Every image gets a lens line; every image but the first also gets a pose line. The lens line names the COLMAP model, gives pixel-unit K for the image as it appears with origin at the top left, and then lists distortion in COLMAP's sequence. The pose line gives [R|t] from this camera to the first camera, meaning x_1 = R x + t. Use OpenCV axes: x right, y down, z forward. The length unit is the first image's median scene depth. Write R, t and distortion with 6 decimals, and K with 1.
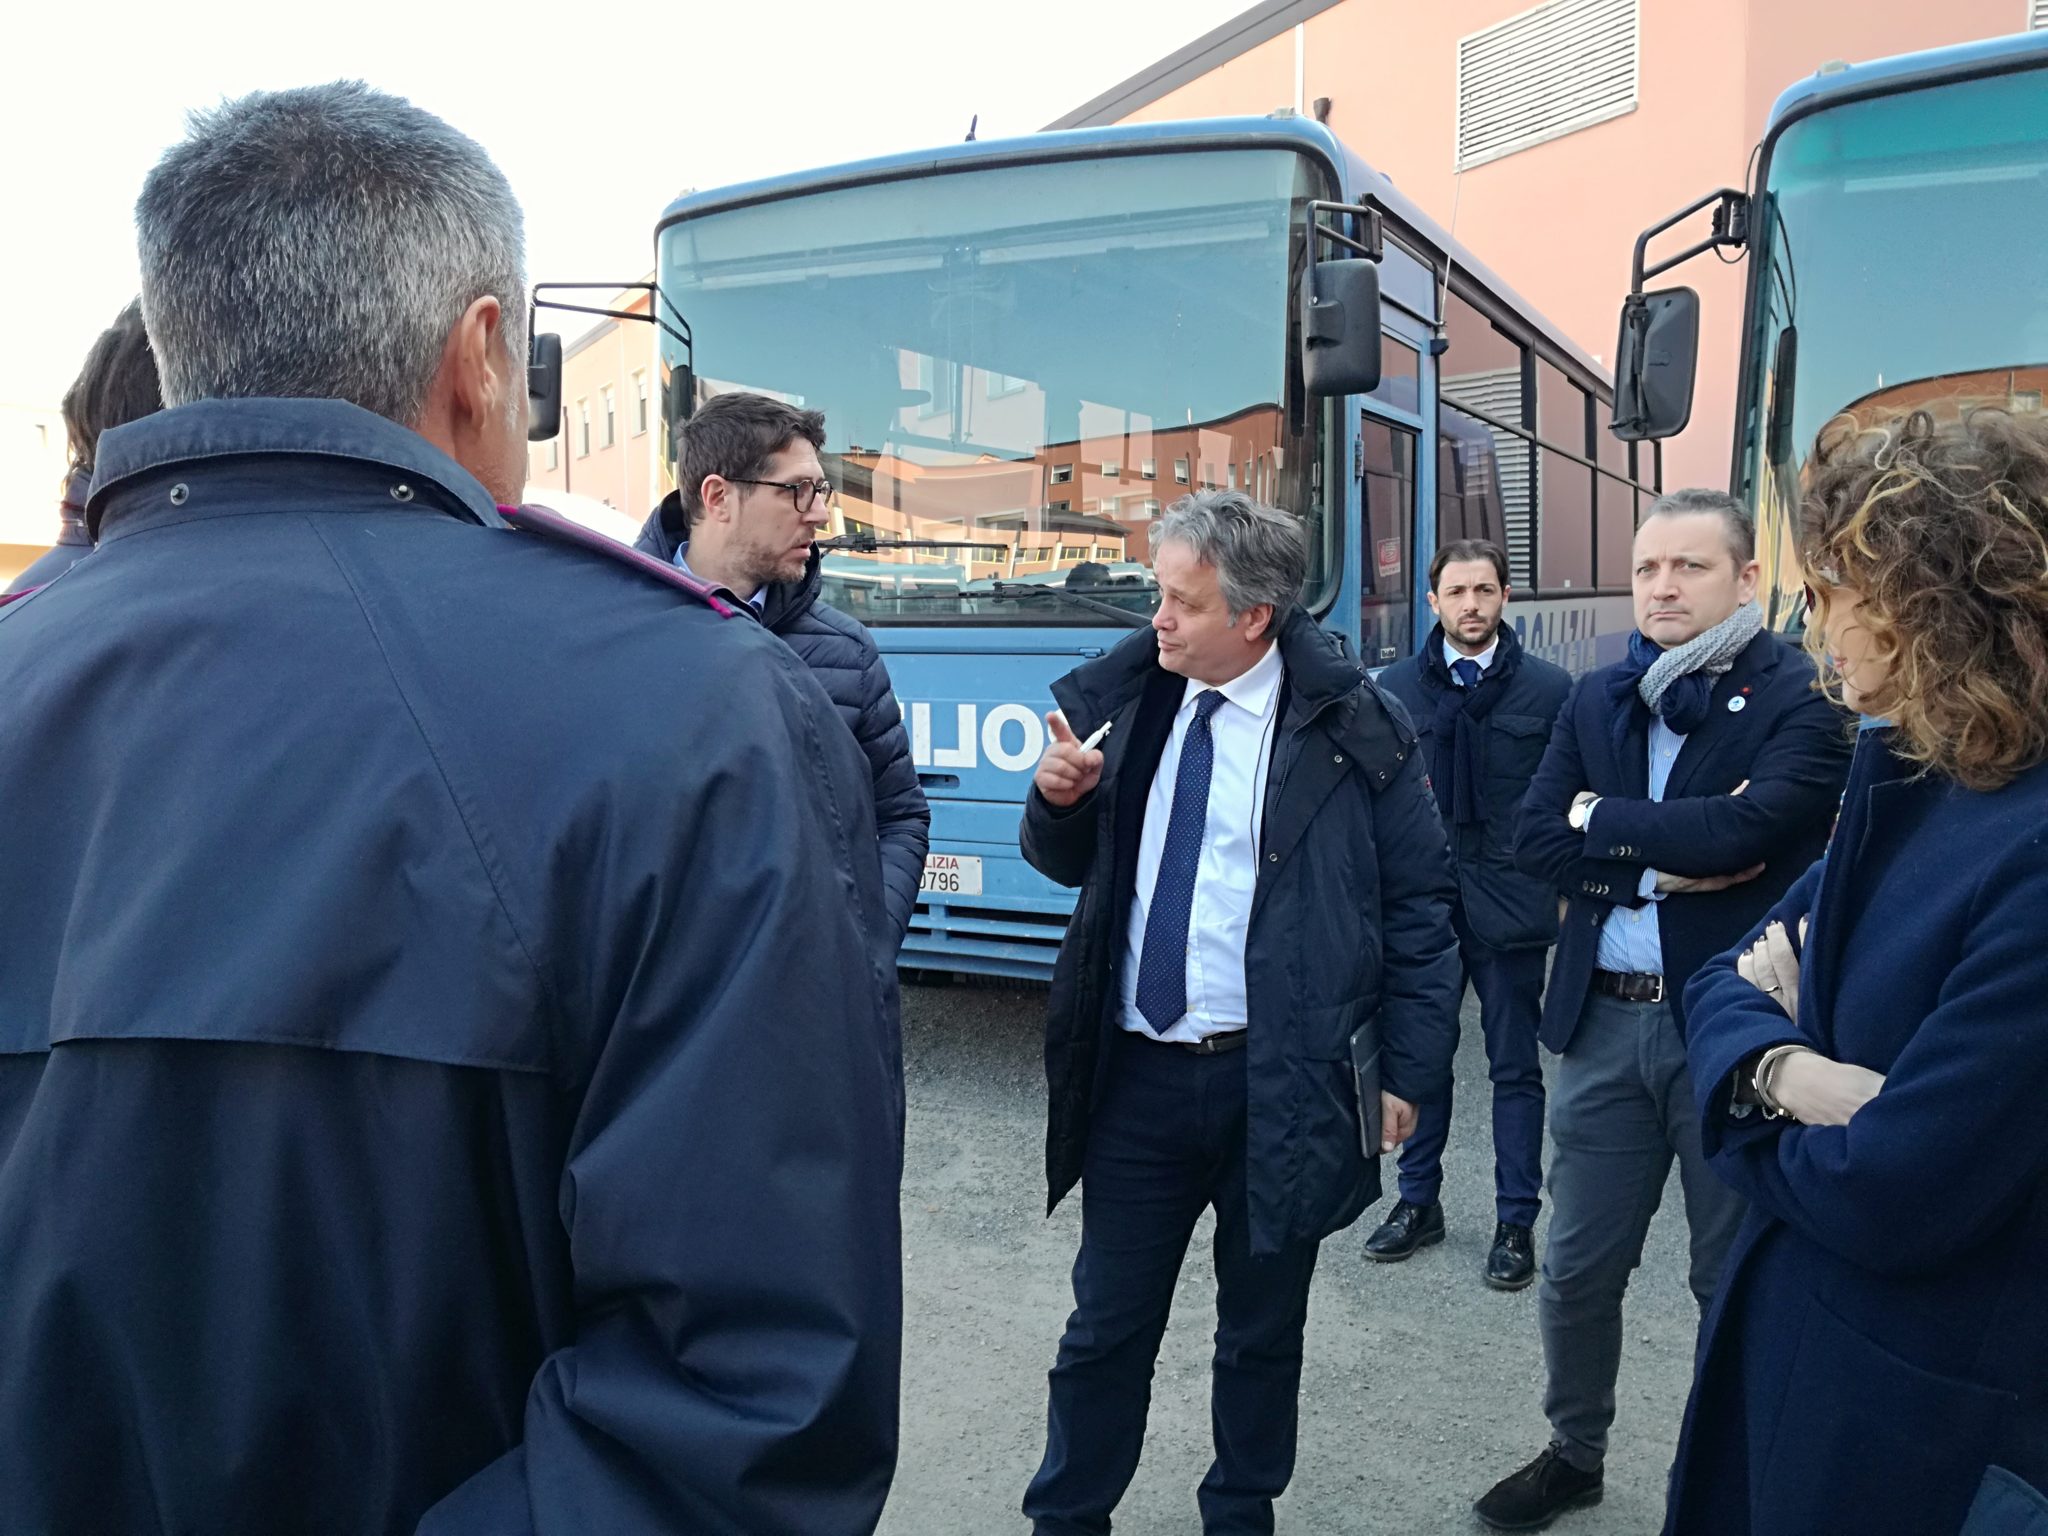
lens RADIAL K [[1691.5, 0, 1015.9], [0, 1691.5, 766.6], [0, 0, 1]] dist [0.107270, -0.206150]
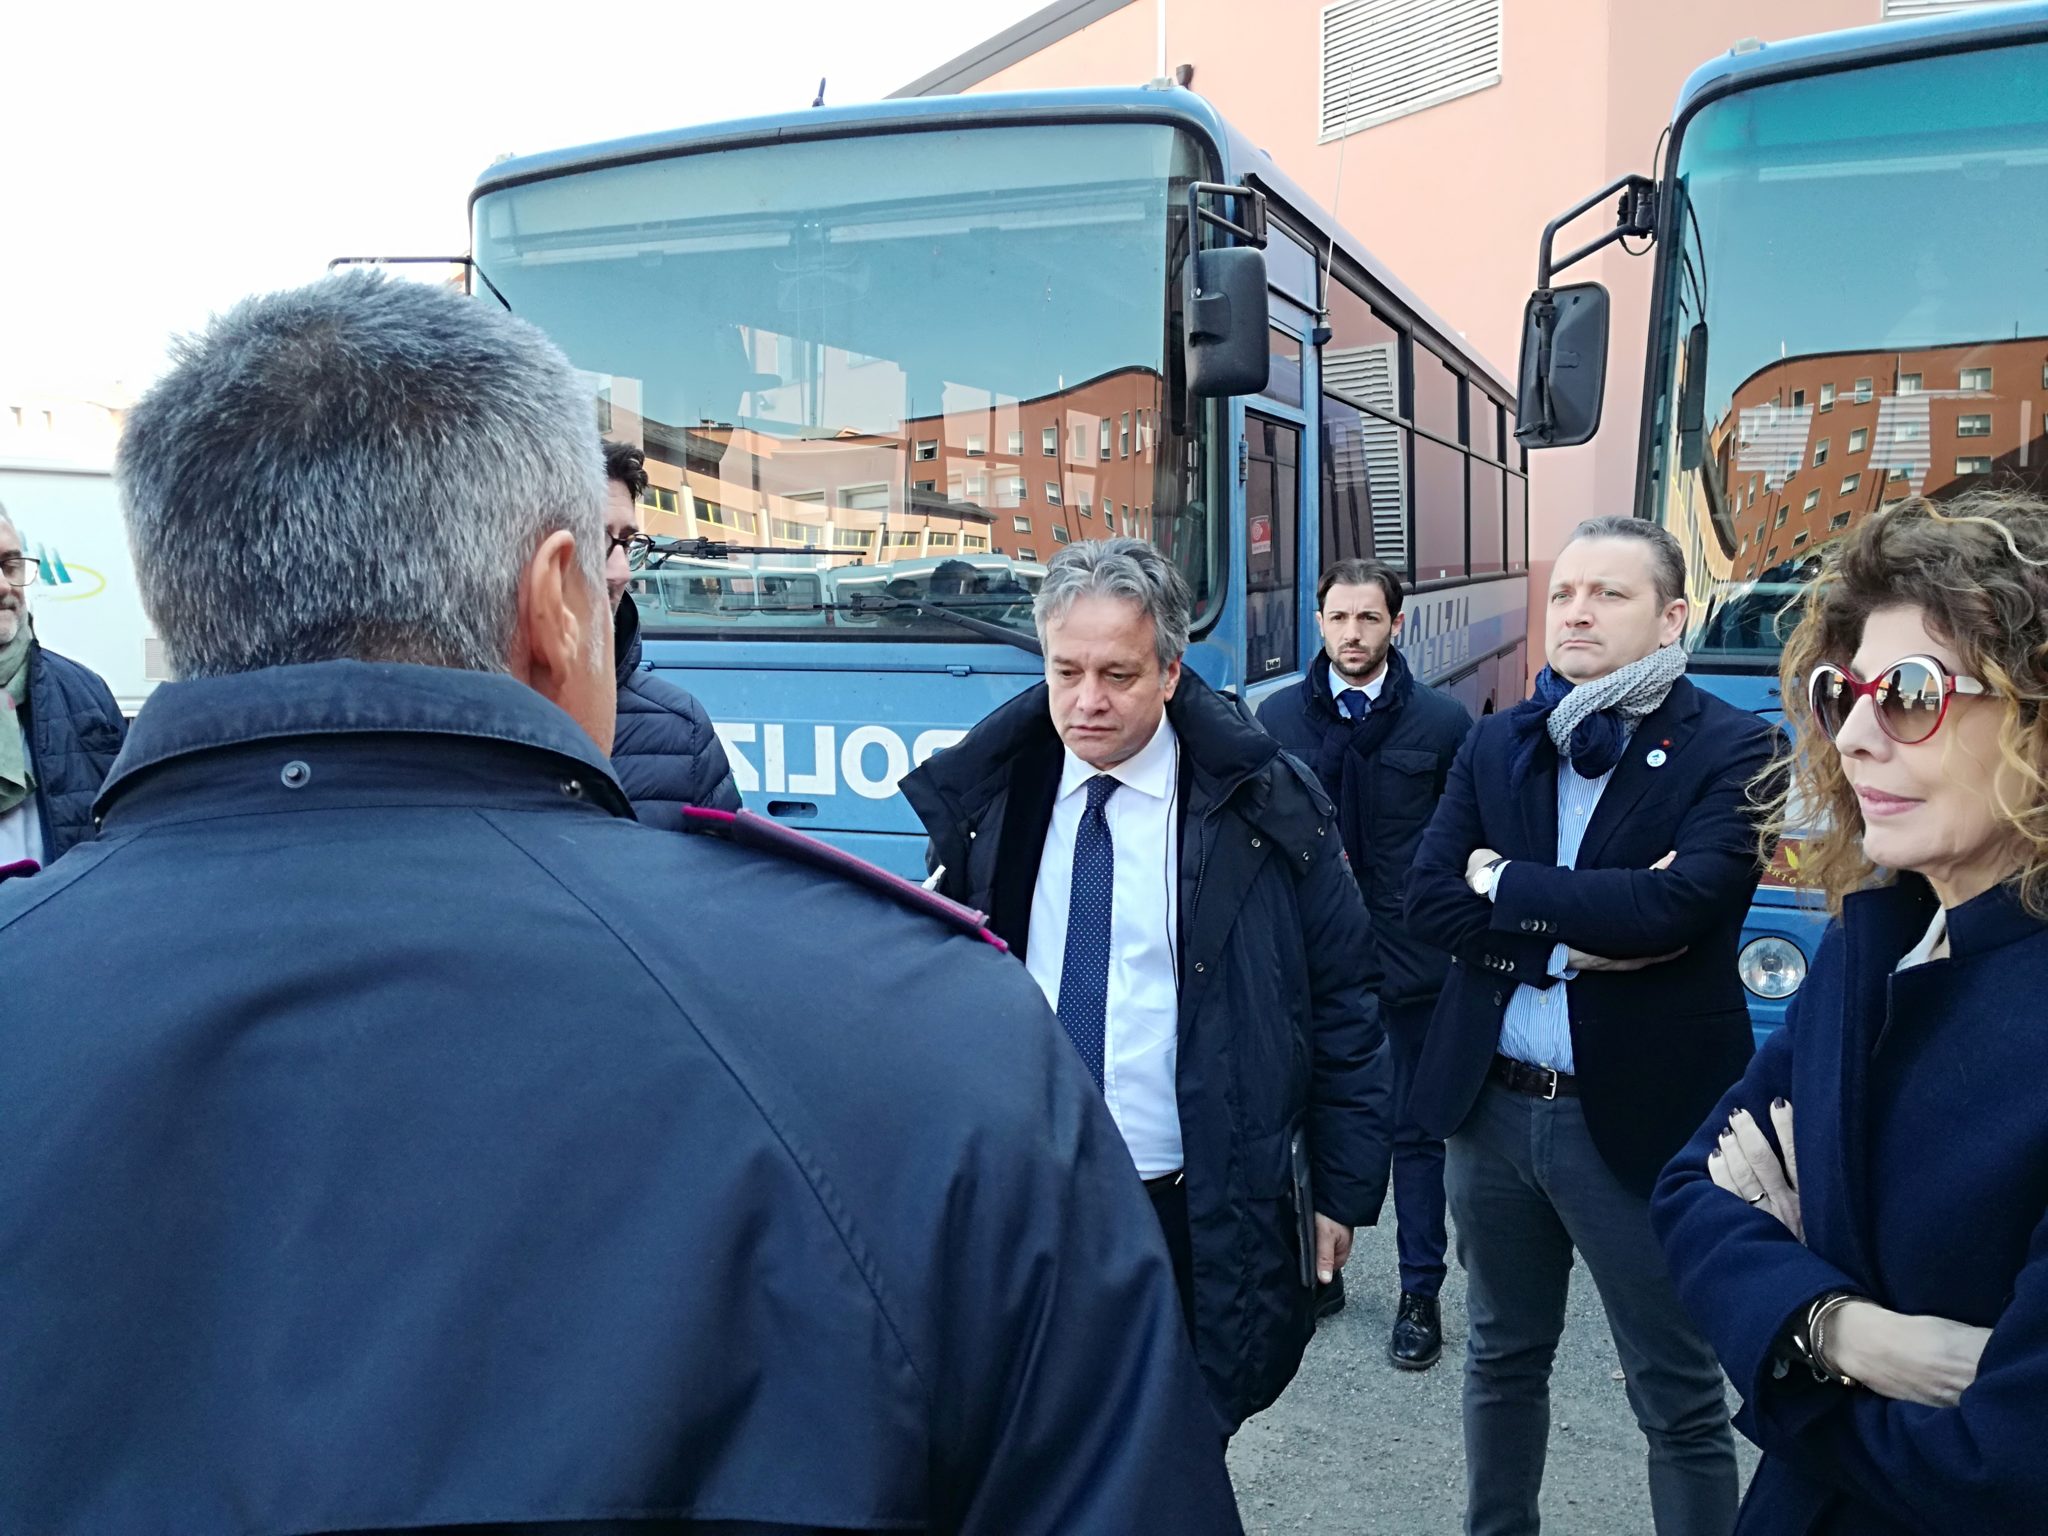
lens RADIAL K [[1691.5, 0, 1015.9], [0, 1691.5, 766.6], [0, 0, 1]] dist [0.107270, -0.206150]
pose [[0.996861, -0.012188, 0.078233, 0.002842], [0.010692, 0.999752, 0.019512, -0.033335], [-0.078452, -0.018615, 0.996744, 0.081492]]
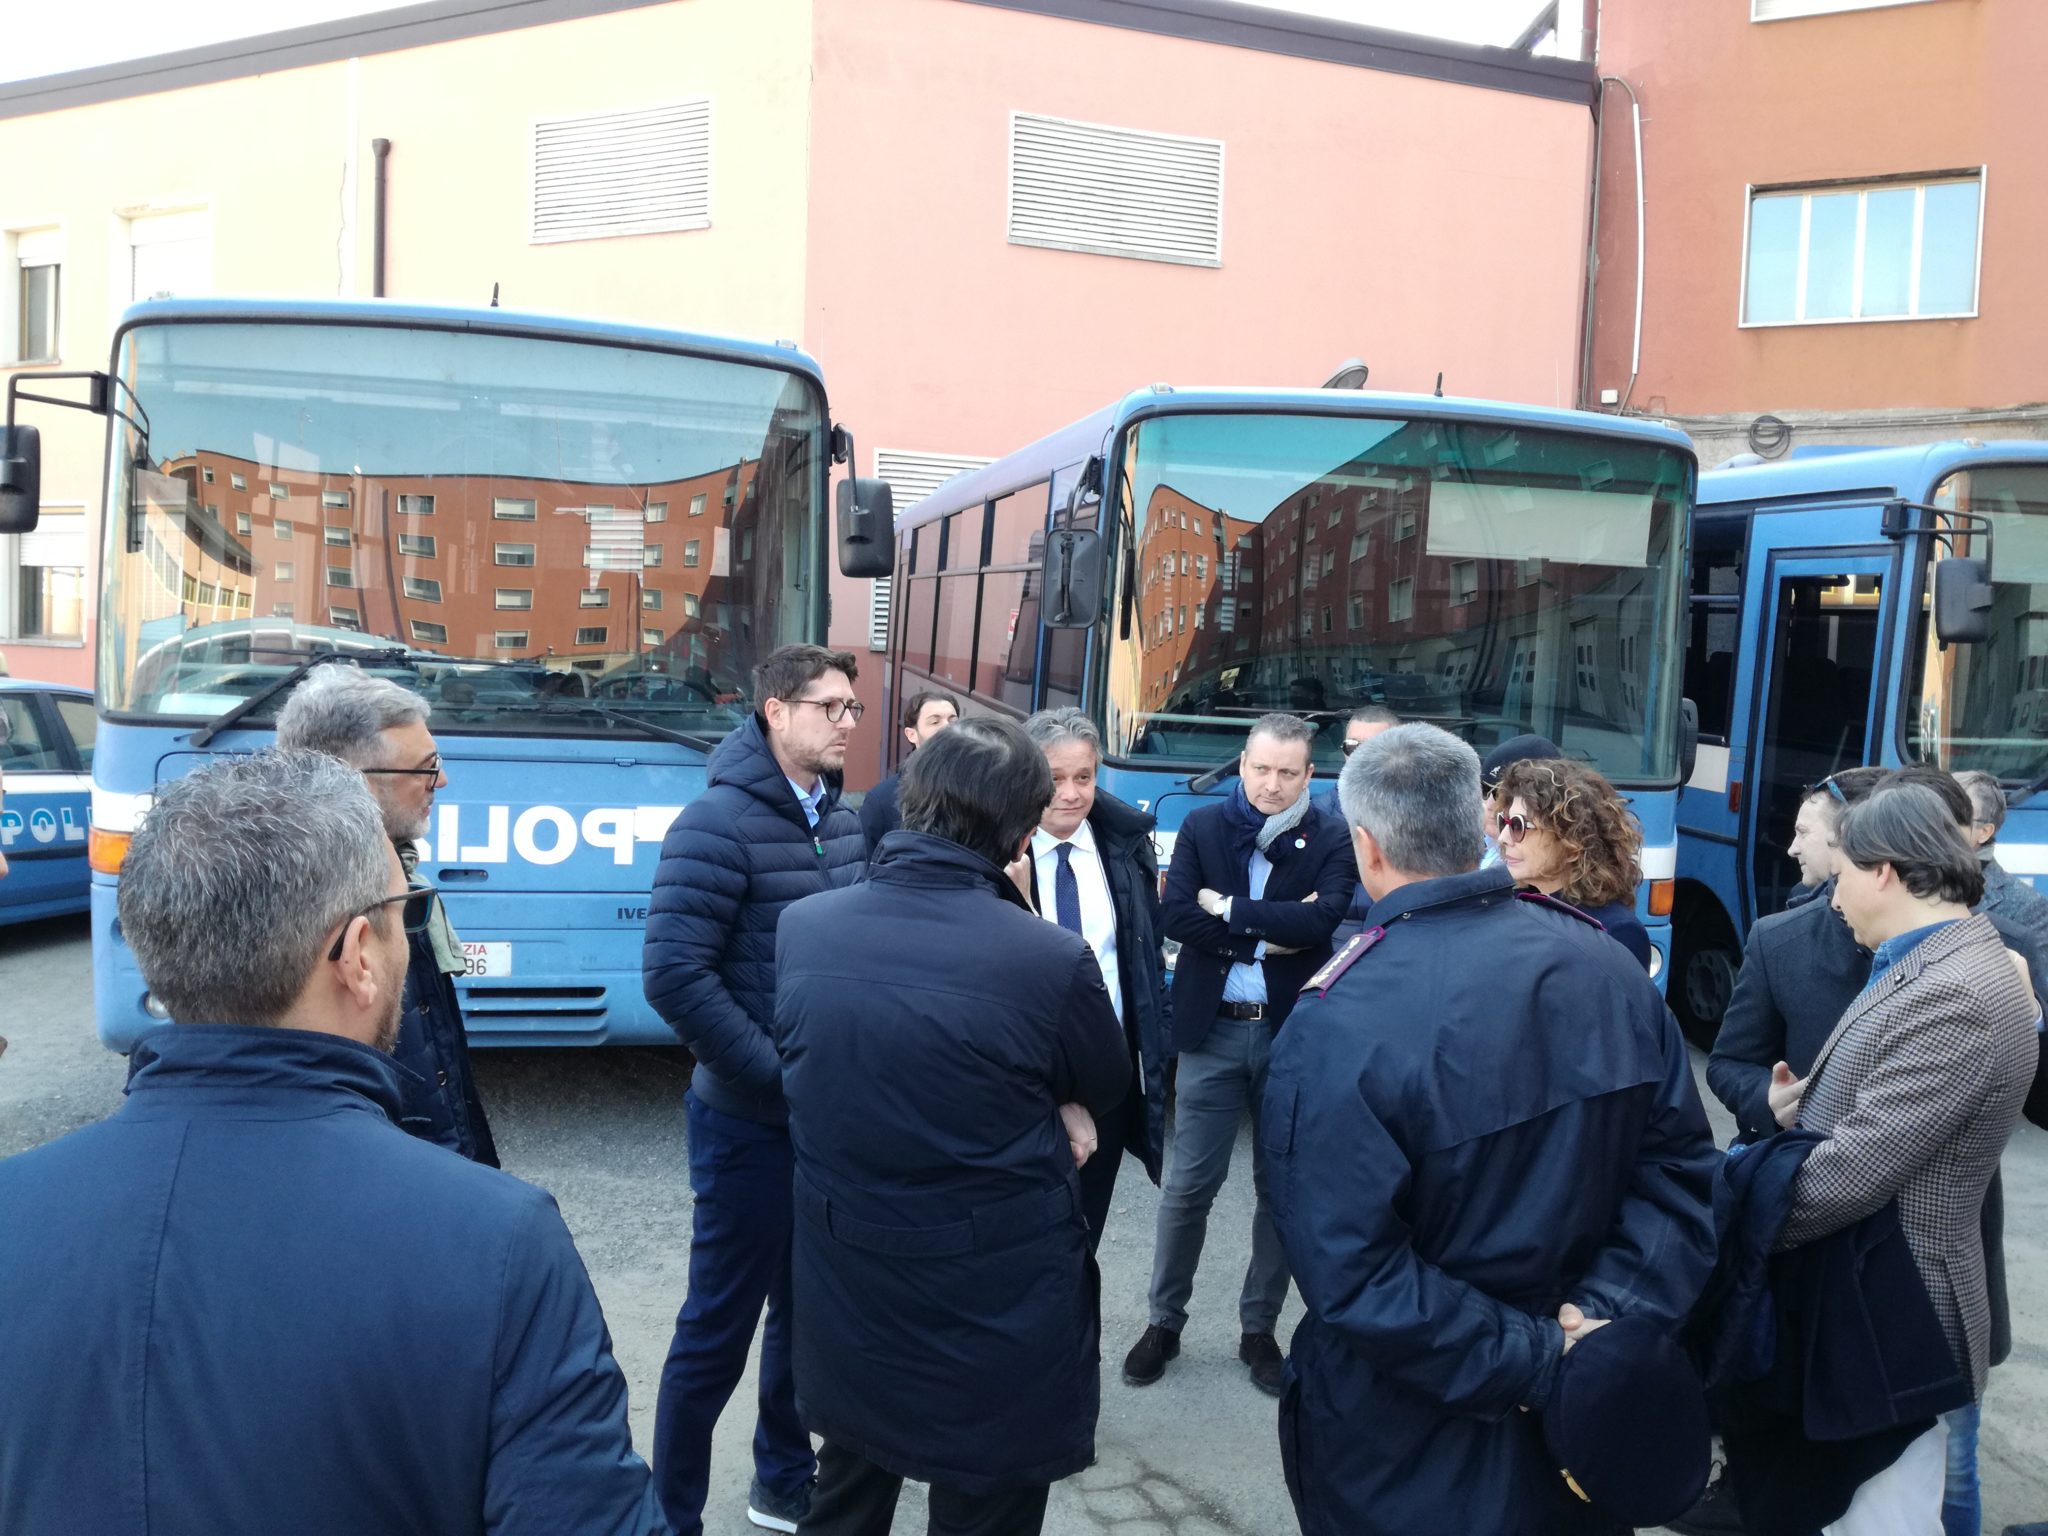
lens RADIAL K [[1650.5, 0, 1070.7], [0, 1650.5, 767.6], [0, 0, 1]] dist [0.093449, -0.188319]
pose [[0.799037, -0.006580, 0.601246, -0.407348], [0.010098, 0.999946, -0.002476, -0.058618], [-0.601197, 0.008050, 0.799060, -0.108983]]
